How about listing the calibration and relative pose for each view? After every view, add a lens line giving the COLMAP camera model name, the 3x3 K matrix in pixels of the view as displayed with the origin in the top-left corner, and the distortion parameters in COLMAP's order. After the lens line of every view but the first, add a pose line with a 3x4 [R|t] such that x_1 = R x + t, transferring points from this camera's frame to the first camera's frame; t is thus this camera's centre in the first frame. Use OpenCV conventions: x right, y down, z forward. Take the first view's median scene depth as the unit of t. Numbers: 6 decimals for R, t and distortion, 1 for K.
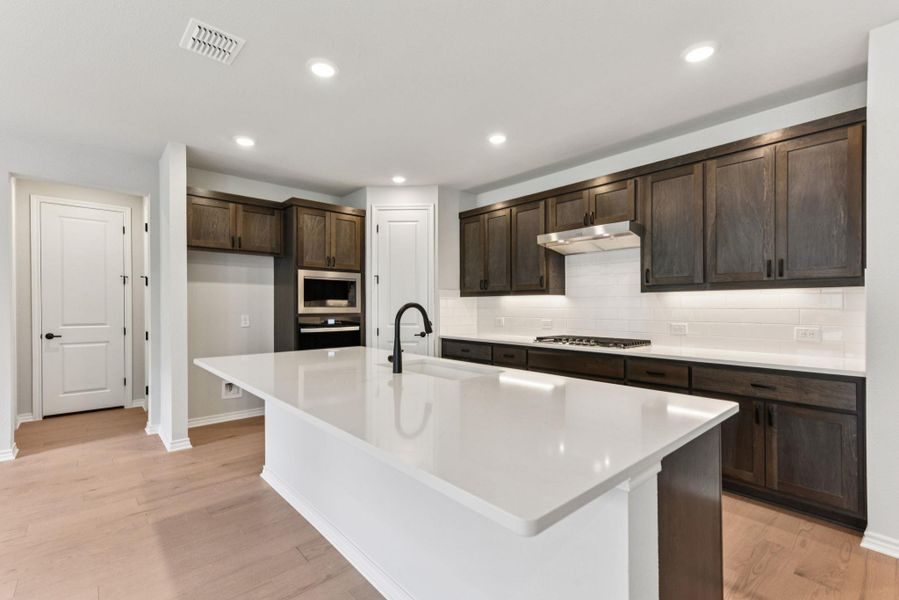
lens RADIAL K [[390.0, 0, 449.2], [0, 390.0, 302.2], [0, 0, 1]] dist [0.026308, -0.000085]
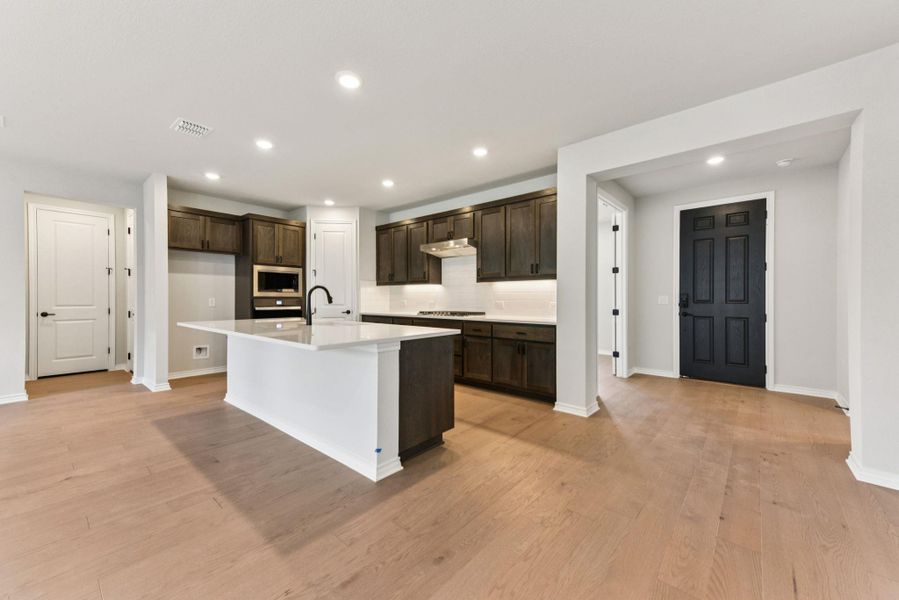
lens RADIAL K [[344.7, 0, 445.5], [0, 344.7, 297.7], [0, 0, 1]] dist [0.039003, -0.000160]
pose [[0.993496, 0.002967, 0.113832, 0.159520], [-0.003563, 0.999981, 0.005038, 0.025696], [-0.113815, -0.005410, 0.993487, -0.326612]]
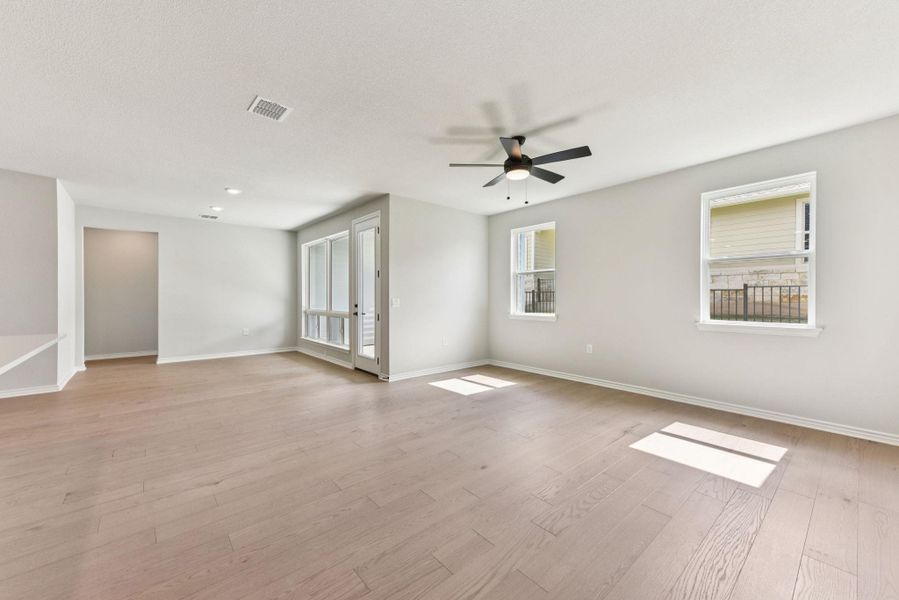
lens RADIAL K [[344.7, 0, 445.5], [0, 344.7, 297.7], [0, 0, 1]] dist [0.039003, -0.000160]
pose [[-0.999676, 0.002714, 0.025327, -0.724977], [0.002589, 0.999984, -0.004945, 0.027332], [-0.025340, -0.004878, -0.999667, 0.835380]]
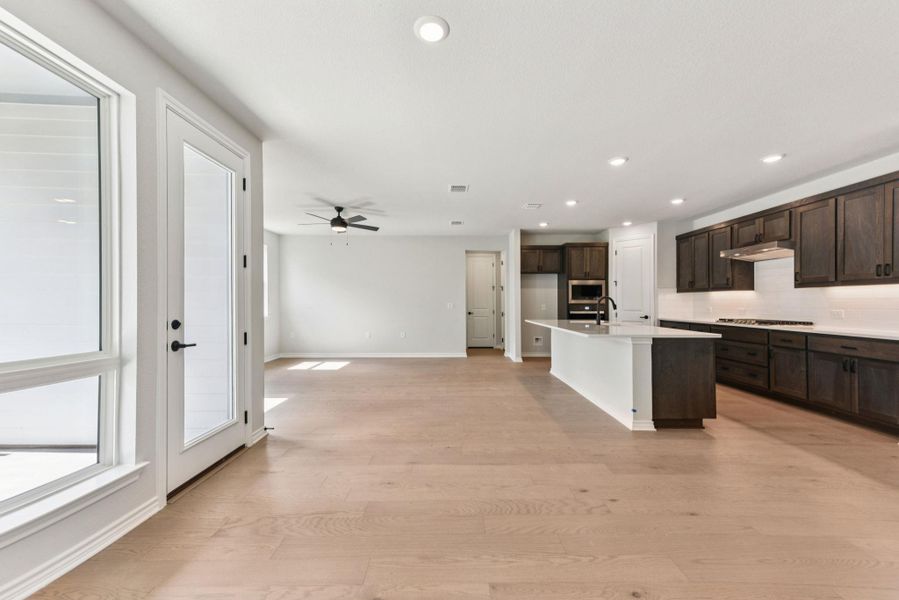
lens RADIAL K [[354.0, 0, 455.3], [0, 354.0, 301.0], [0, 0, 1]] dist [0.036854, 0.000147]
pose [[0.743499, -0.001586, -0.668735, 0.370699], [0.004978, 0.999983, 0.003162, 0.009990], [0.668719, -0.005680, 0.743494, -0.674346]]
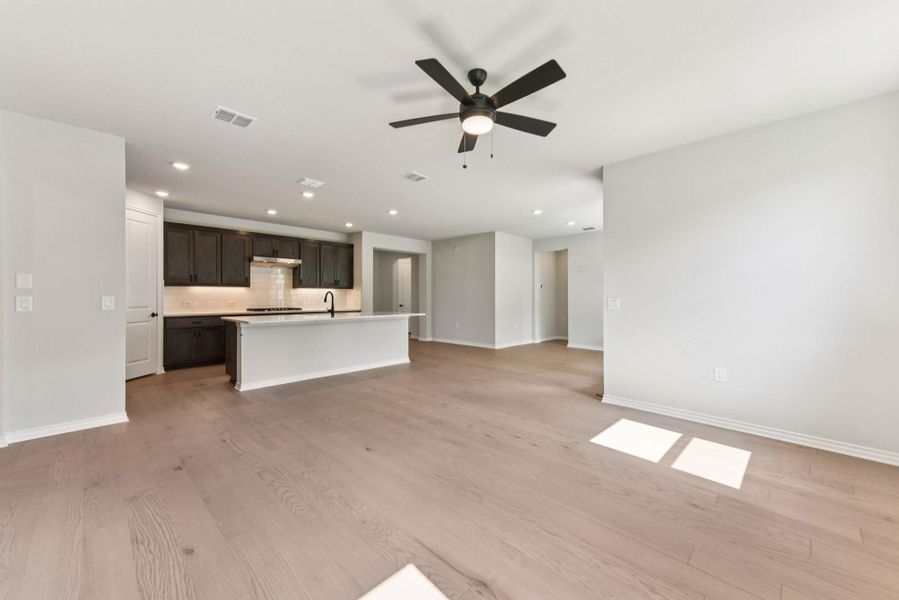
lens RADIAL K [[344.7, 0, 445.5], [0, 344.7, 297.7], [0, 0, 1]] dist [0.039003, -0.000160]
pose [[-0.060750, 0.004229, 0.998144, -1.414480], [-0.005914, 0.999972, -0.004597, 0.031283], [-0.998136, -0.006182, -0.060723, 0.157205]]
